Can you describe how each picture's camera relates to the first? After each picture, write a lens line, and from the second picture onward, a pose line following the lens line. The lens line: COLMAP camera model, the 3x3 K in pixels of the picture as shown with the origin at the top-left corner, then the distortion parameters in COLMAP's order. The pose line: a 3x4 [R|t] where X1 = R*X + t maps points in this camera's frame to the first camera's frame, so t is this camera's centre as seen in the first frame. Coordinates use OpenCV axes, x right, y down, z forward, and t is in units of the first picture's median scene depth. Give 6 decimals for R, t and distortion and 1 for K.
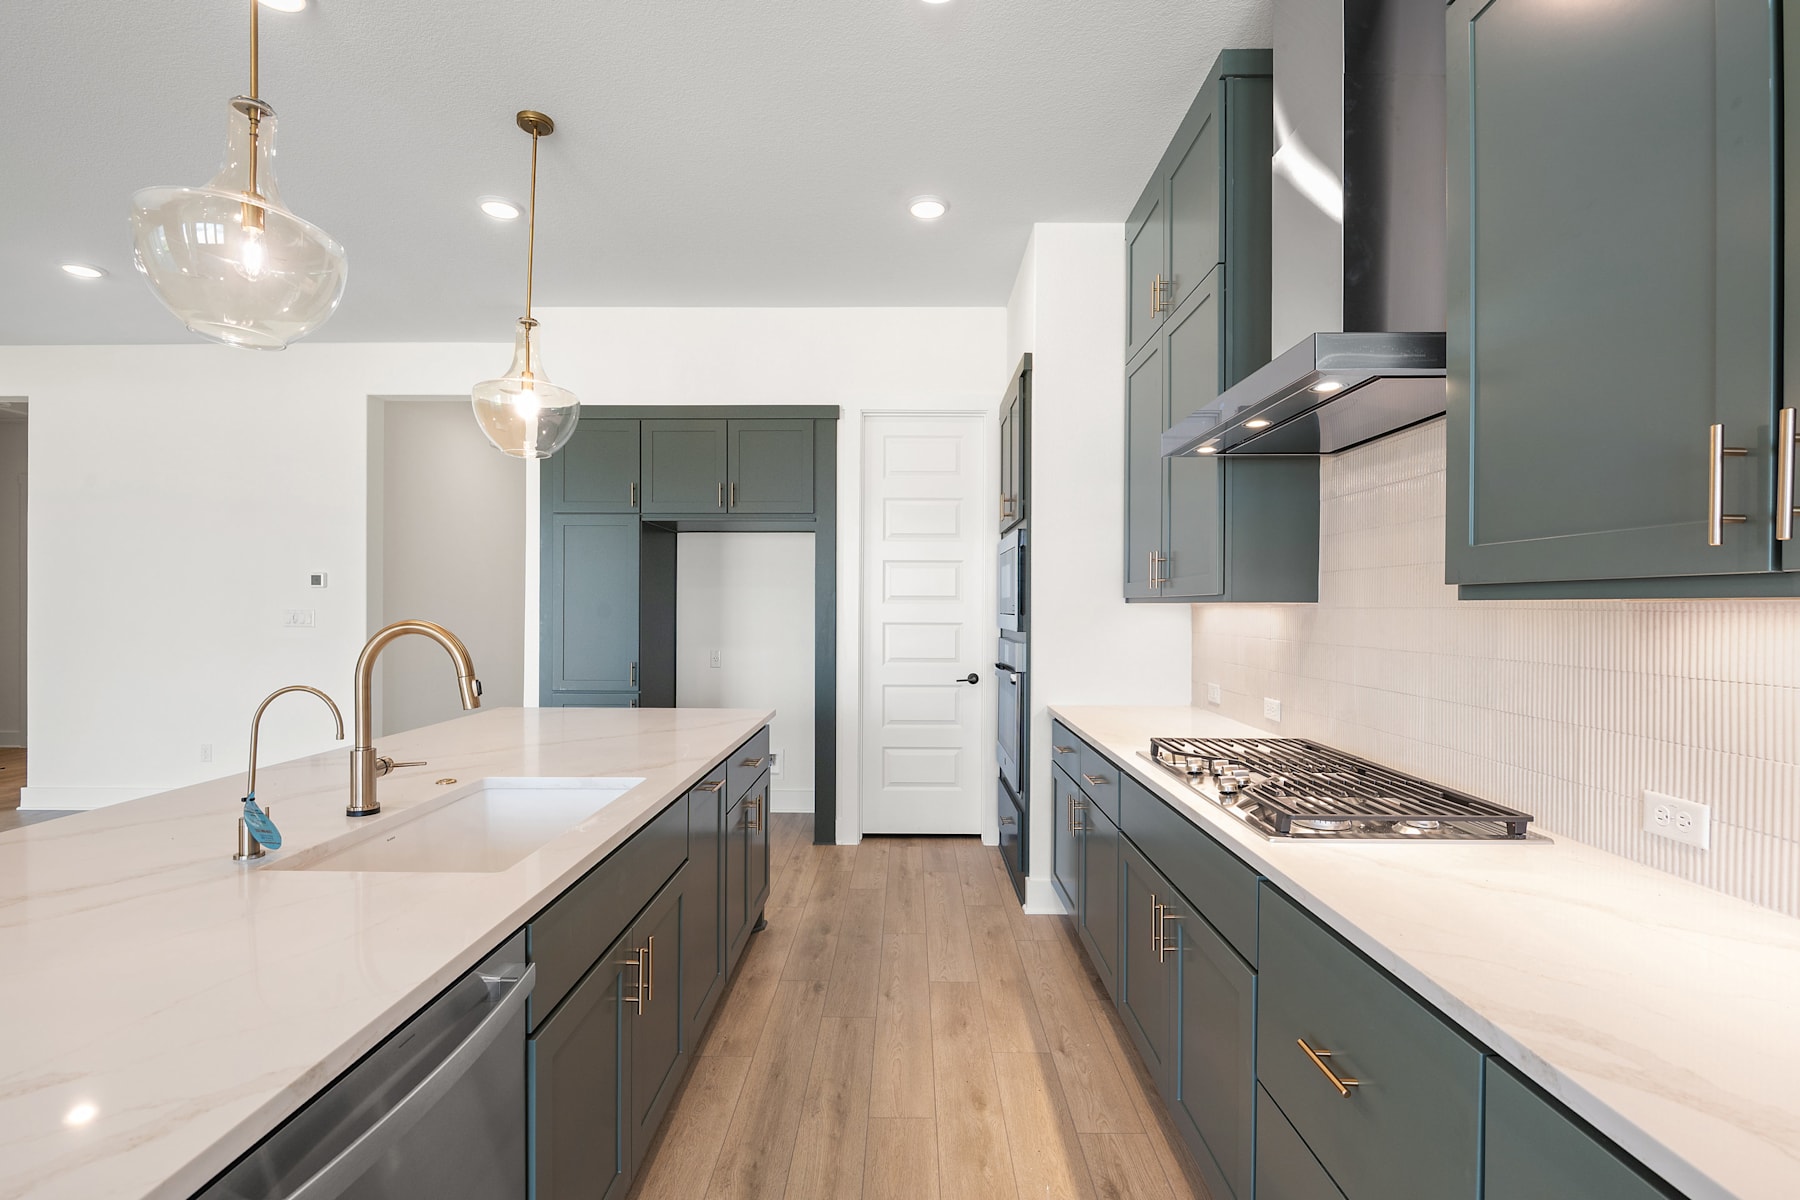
lens RADIAL K [[818.1, 0, 898.3], [0, 818.1, 606.6], [0, 0, 1]] dist [0.001672, -0.005086]
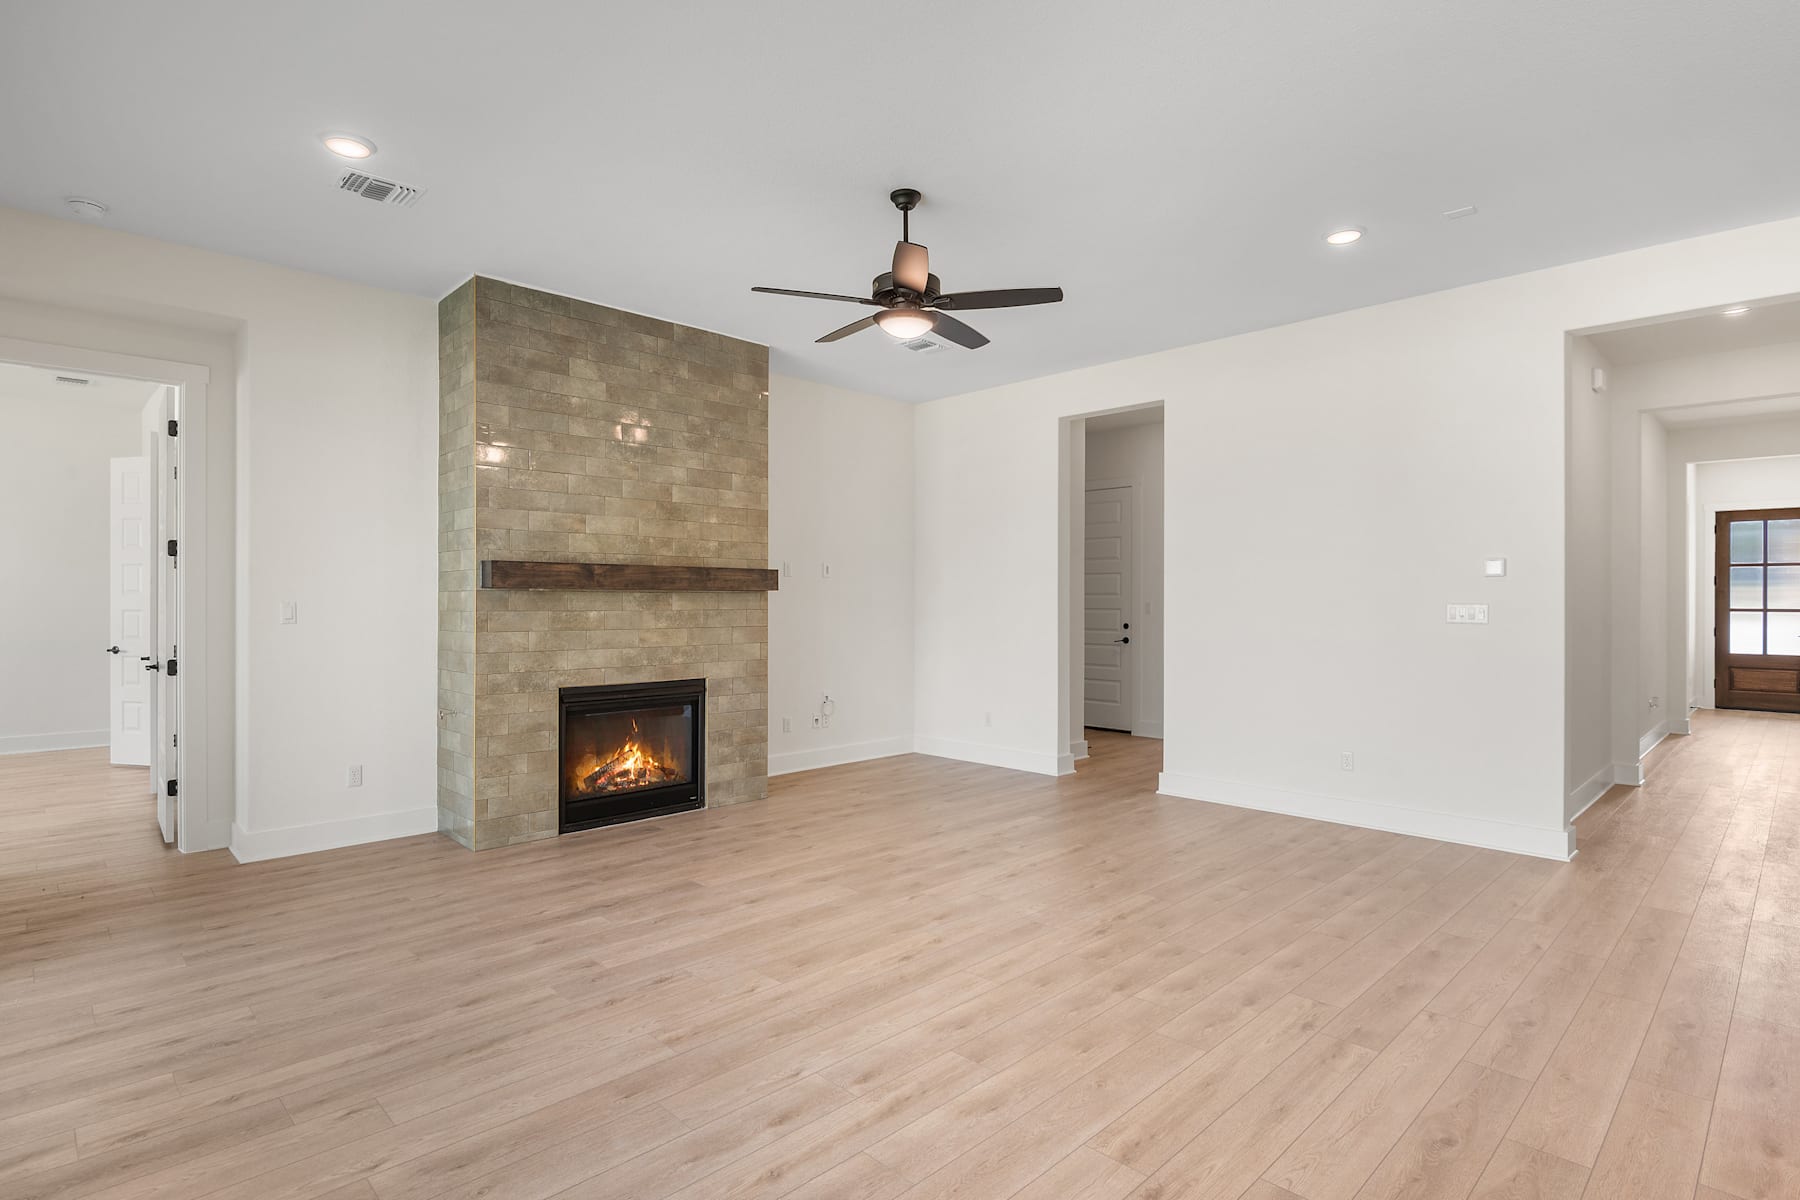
lens RADIAL K [[903.5, 0, 897.0], [0, 903.5, 603.1], [0, 0, 1]] dist [-0.003694, -0.001377]
pose [[0.706413, 0.000957, -0.707799, -0.692032], [-0.001351, 0.999999, 0.000004, 0.005287], [0.707798, 0.000953, 0.706414, -0.097075]]
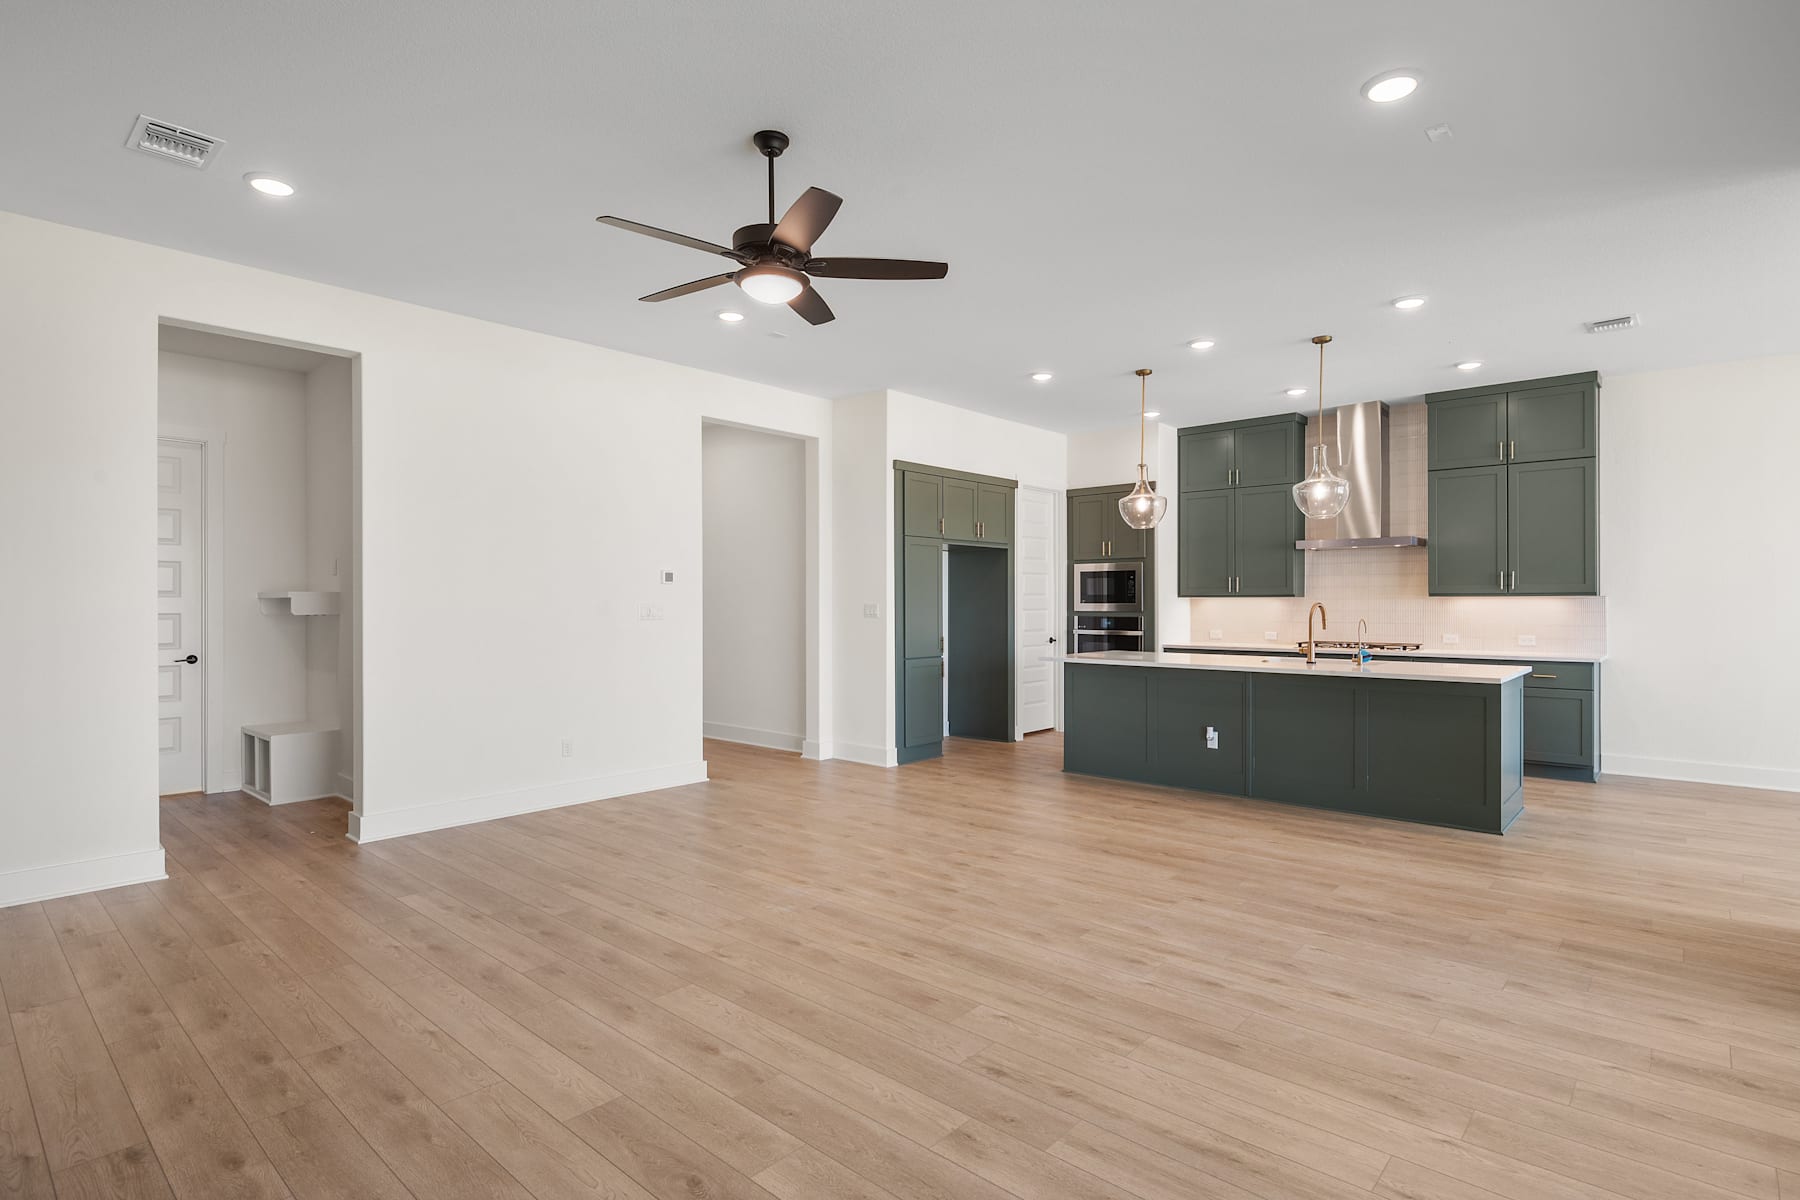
lens RADIAL K [[903.5, 0, 897.7], [0, 903.5, 600.7], [0, 0, 1]] dist [-0.003694, -0.001377]
pose [[0.660611, -0.001867, 0.750726, -1.991087], [0.003426, 0.999994, -0.000528, 0.002423], [-0.750720, 0.002921, 0.660614, -0.051778]]
